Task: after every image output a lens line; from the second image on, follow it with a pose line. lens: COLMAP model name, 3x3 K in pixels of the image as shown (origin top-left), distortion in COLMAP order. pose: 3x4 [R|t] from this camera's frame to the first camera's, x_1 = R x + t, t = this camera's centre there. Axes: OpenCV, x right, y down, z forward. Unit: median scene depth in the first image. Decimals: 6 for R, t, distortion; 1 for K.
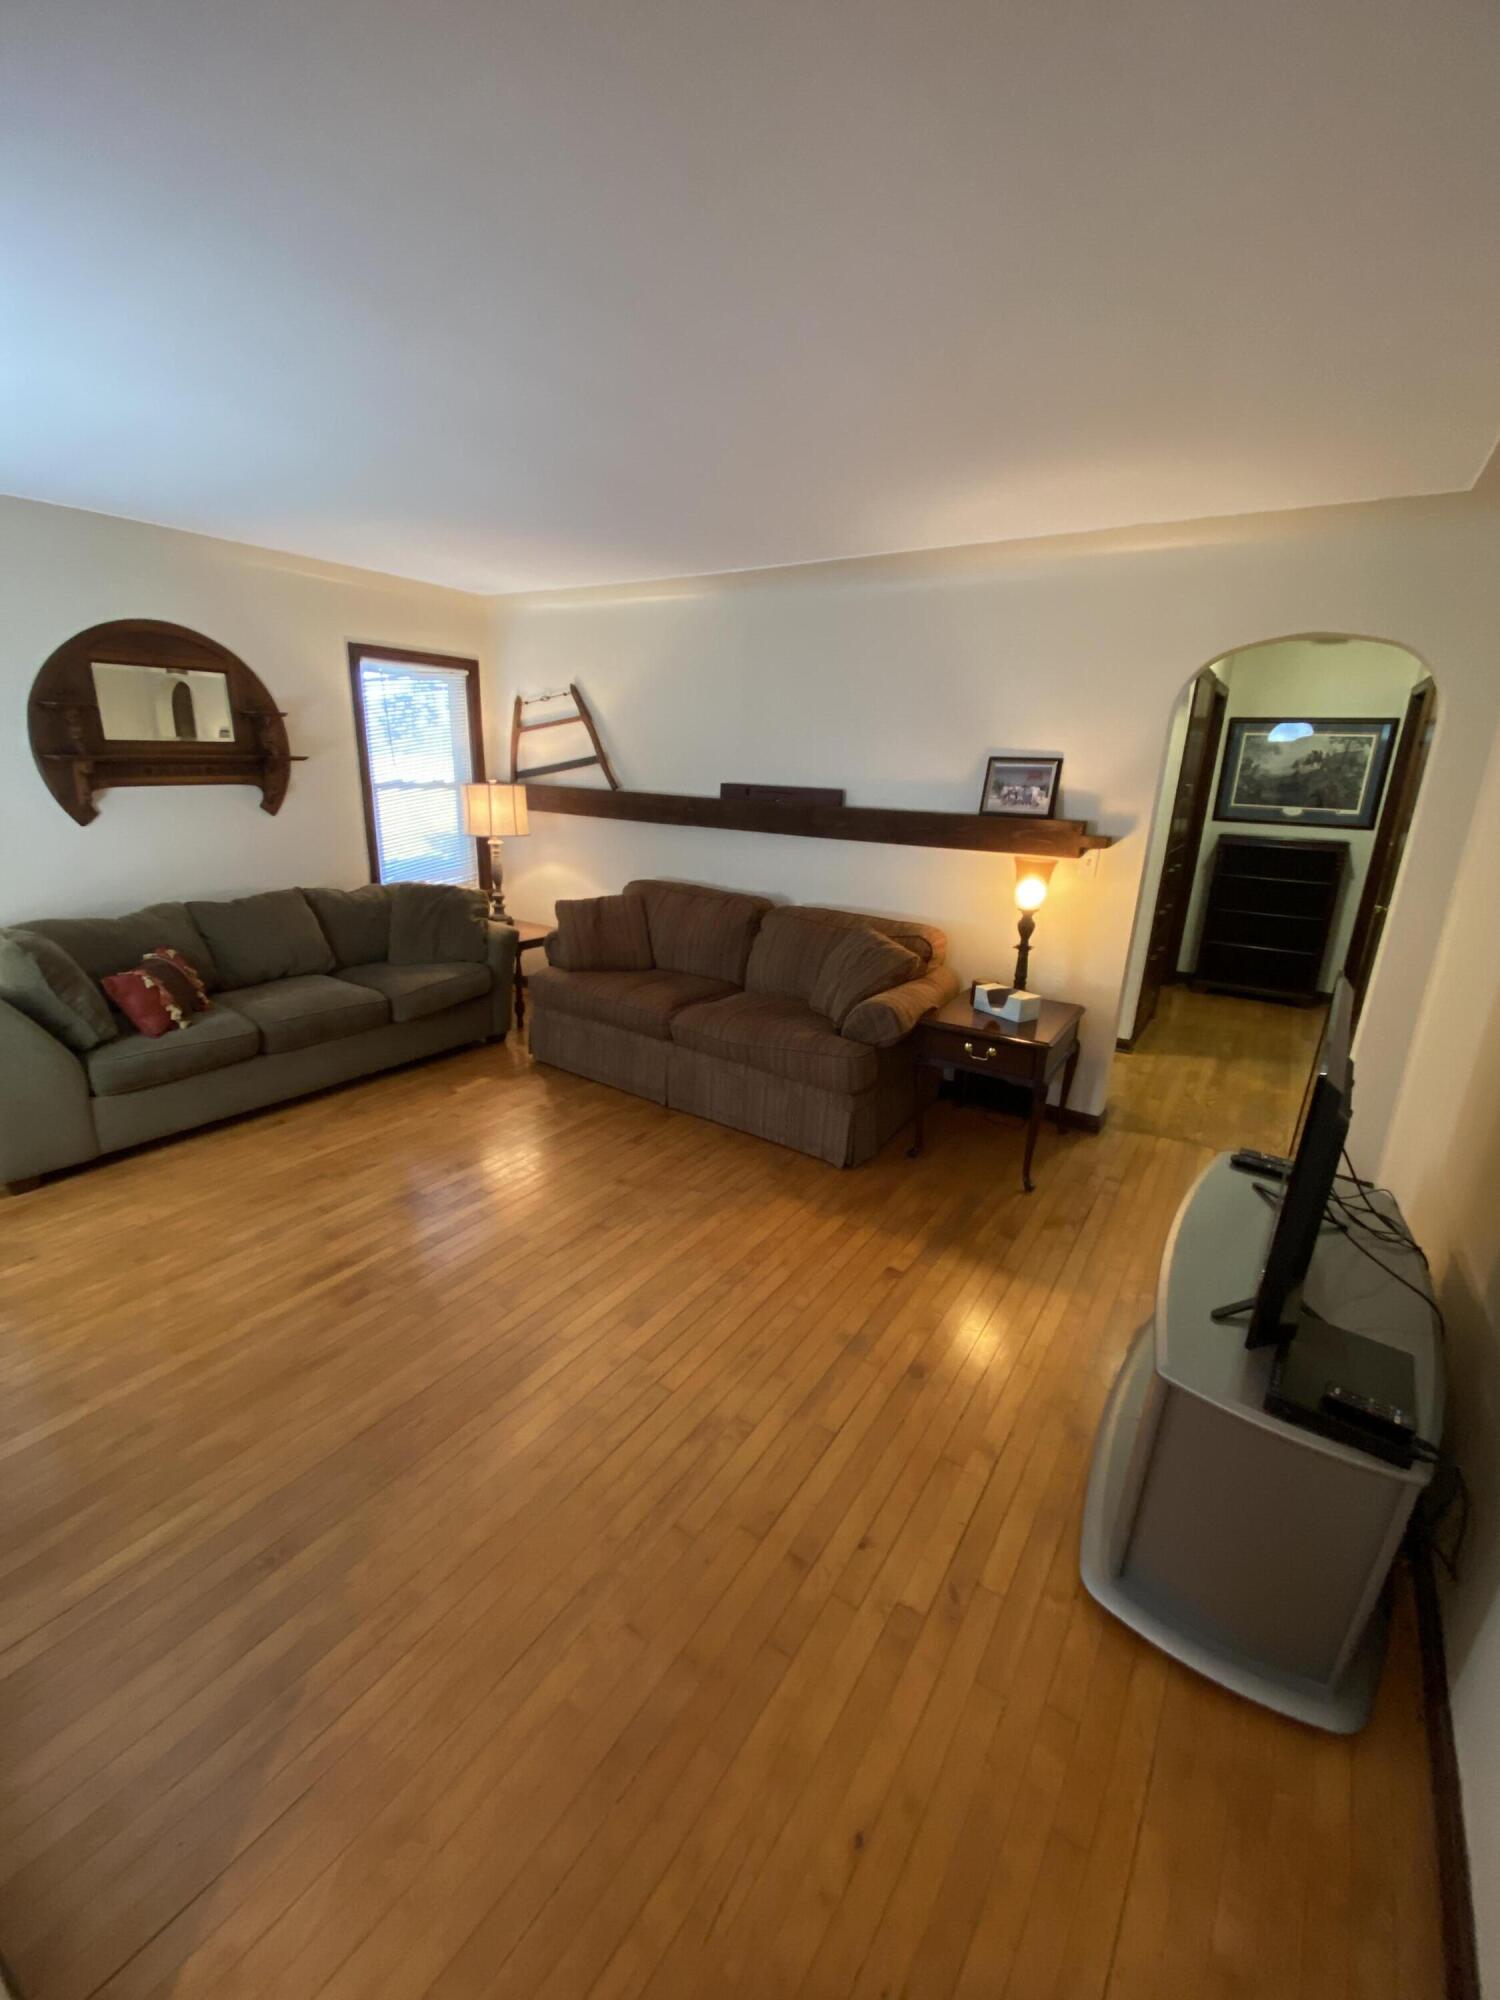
lens RADIAL K [[804.4, 0, 753.6], [0, 804.4, 998.4], [0, 0, 1]] dist [-0.015201, -0.000480]
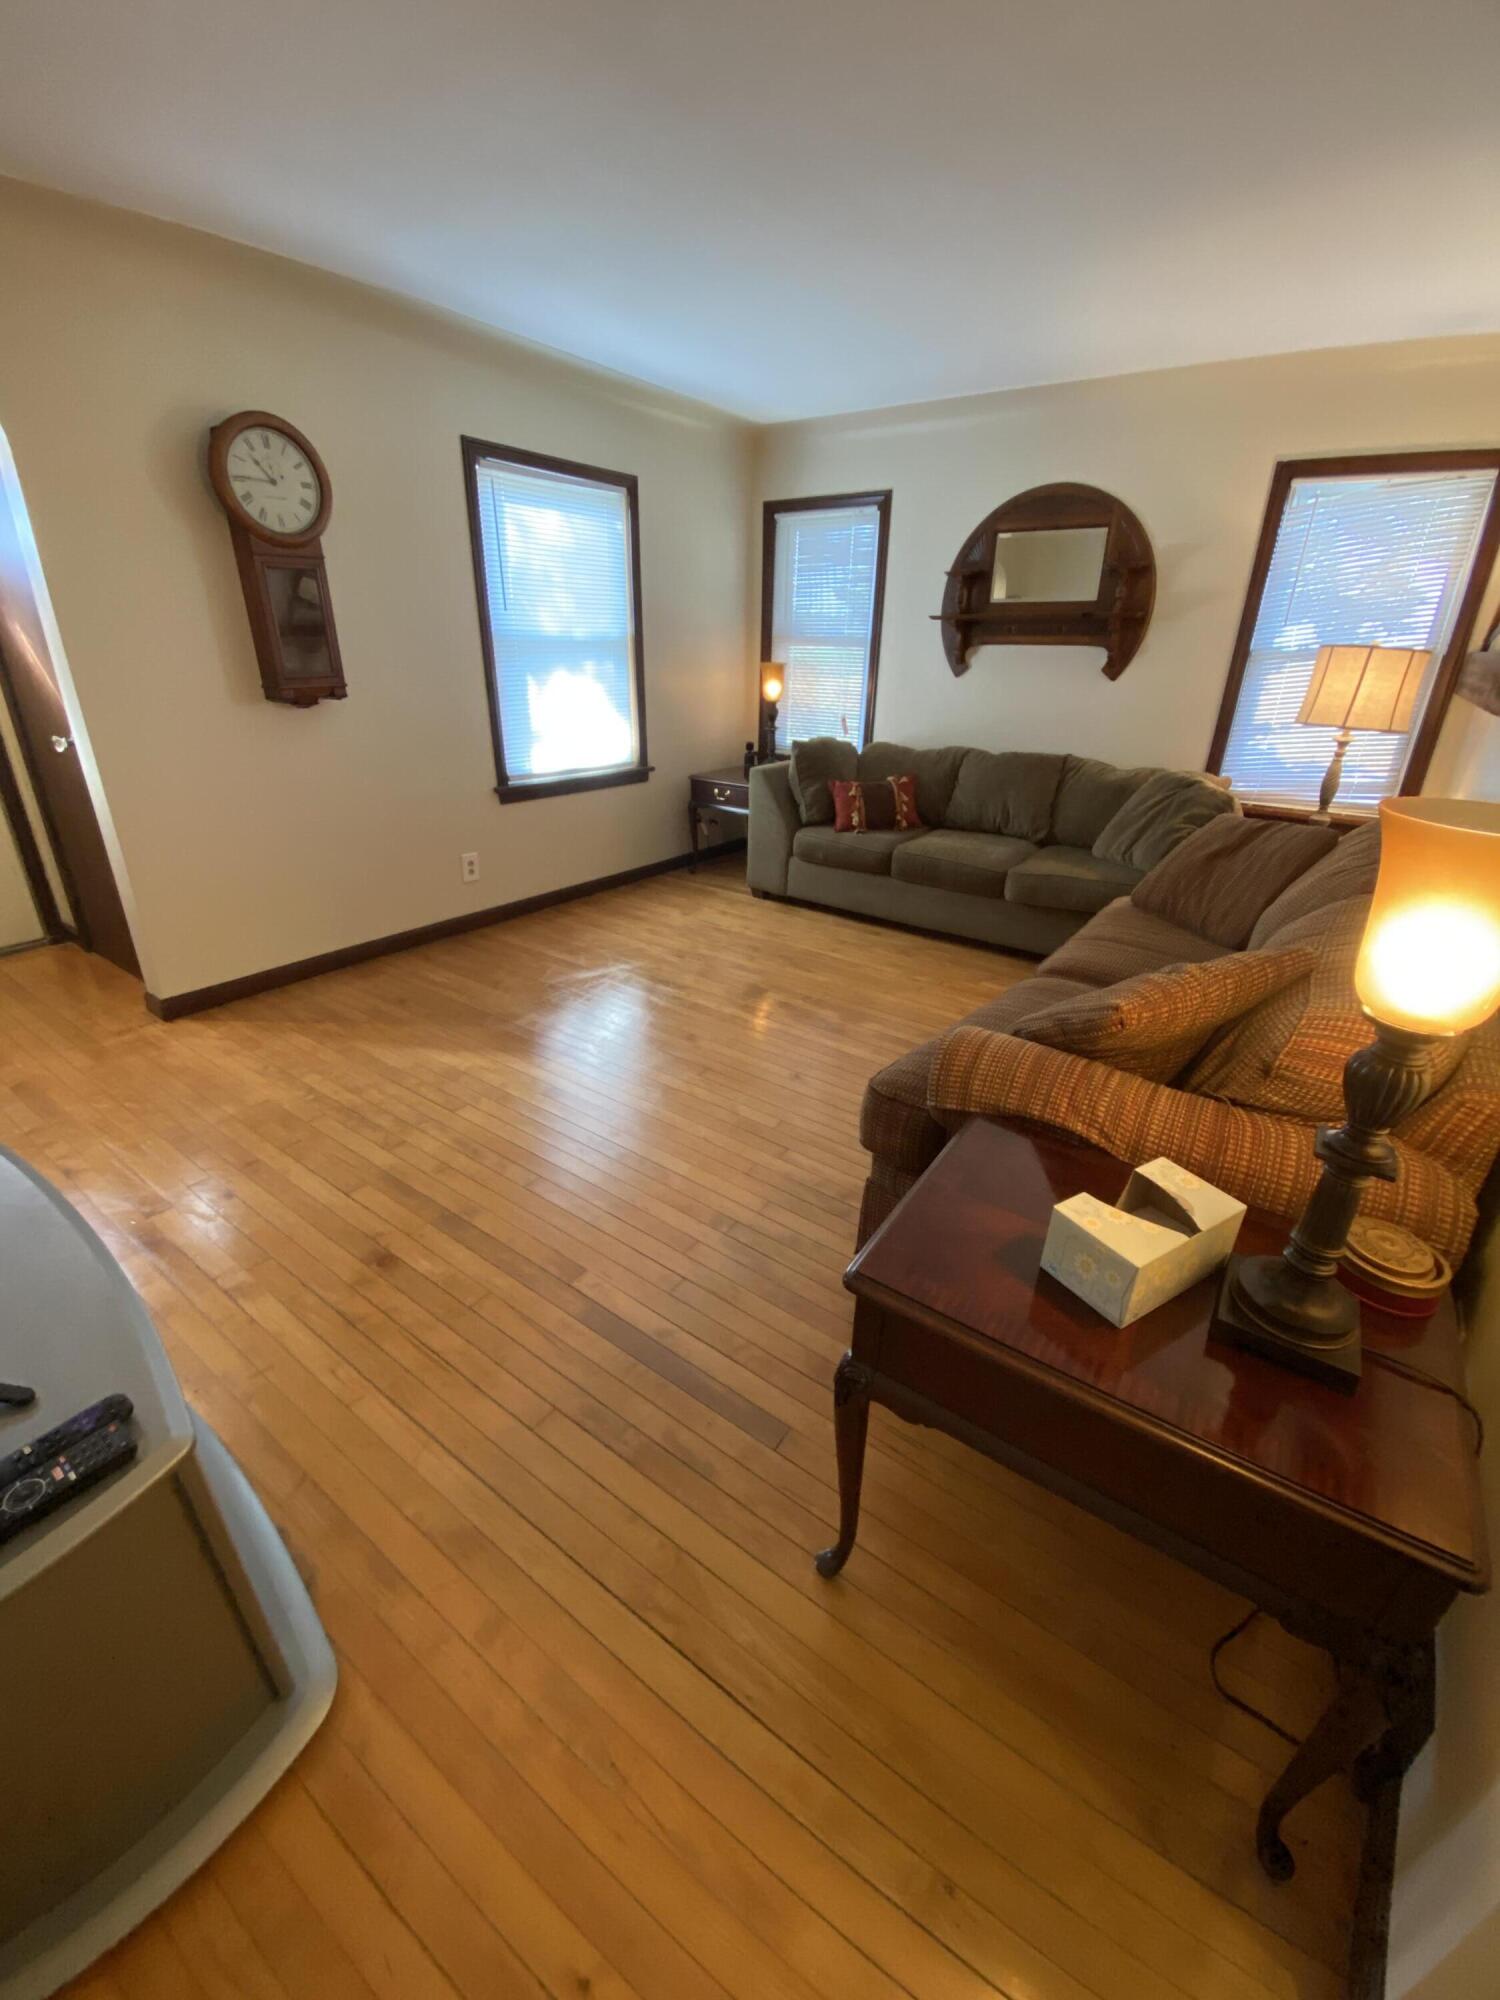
lens RADIAL K [[804.4, 0, 751.1], [0, 804.4, 1006.1], [0, 0, 1]] dist [-0.015201, -0.000480]
pose [[-0.024012, 0.387112, -0.921720, 0.549690], [-0.299303, 0.876911, 0.376090, -0.142709], [0.953856, 0.284905, 0.094807, 0.736037]]
